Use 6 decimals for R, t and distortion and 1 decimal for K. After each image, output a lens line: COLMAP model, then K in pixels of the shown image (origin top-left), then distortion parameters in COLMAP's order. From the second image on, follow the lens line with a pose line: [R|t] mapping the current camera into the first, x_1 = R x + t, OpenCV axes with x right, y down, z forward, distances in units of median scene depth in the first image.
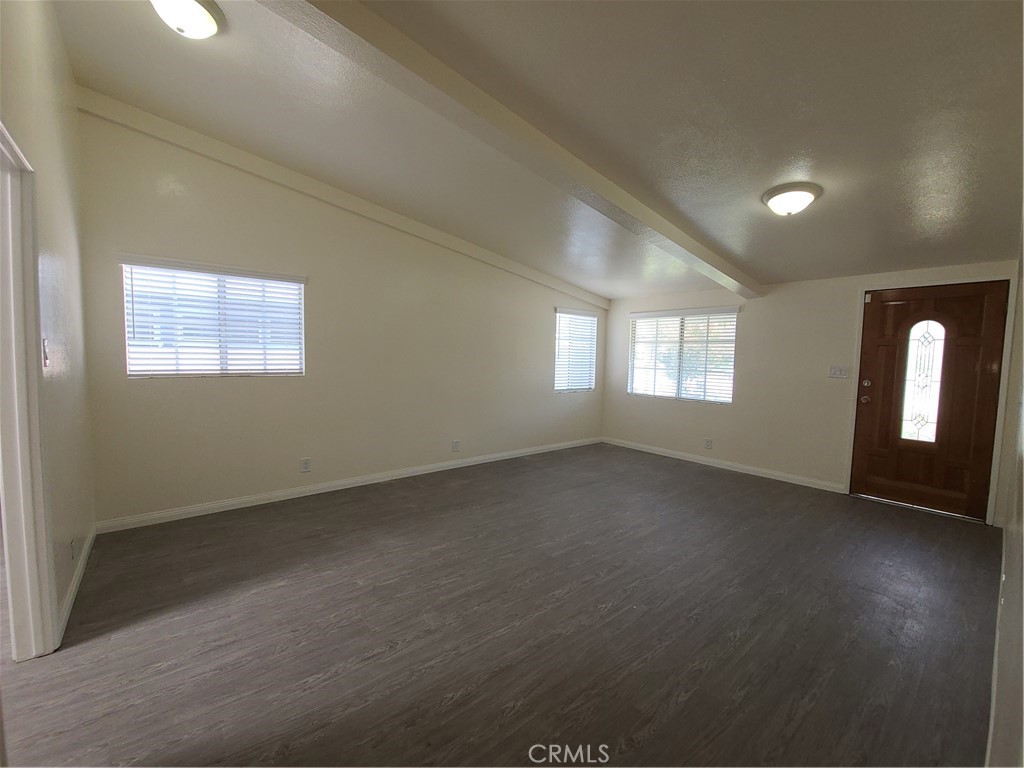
lens RADIAL K [[425.1, 0, 510.8], [0, 425.1, 390.0], [0, 0, 1]] dist [-0.000440, -0.000194]
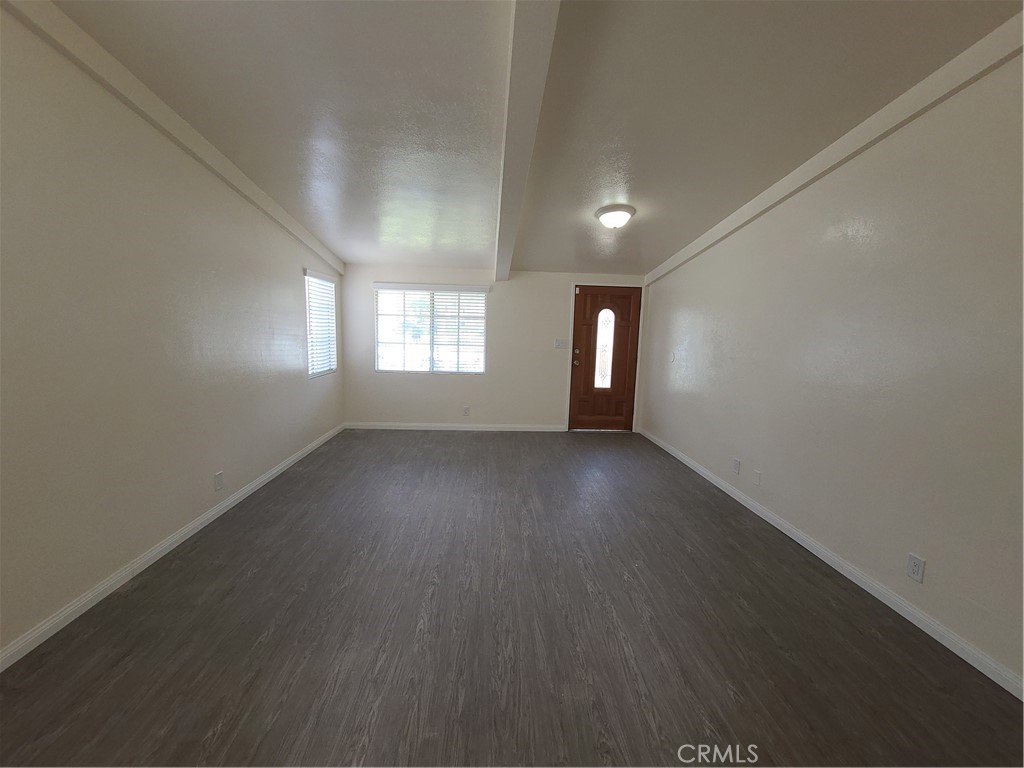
lens RADIAL K [[425.1, 0, 510.8], [0, 425.1, 390.0], [0, 0, 1]] dist [-0.000440, -0.000194]
pose [[0.588505, -0.125207, 0.798739, -0.319034], [0.051117, 0.991721, 0.117796, -0.048876], [-0.806876, -0.028494, 0.590034, 0.247783]]
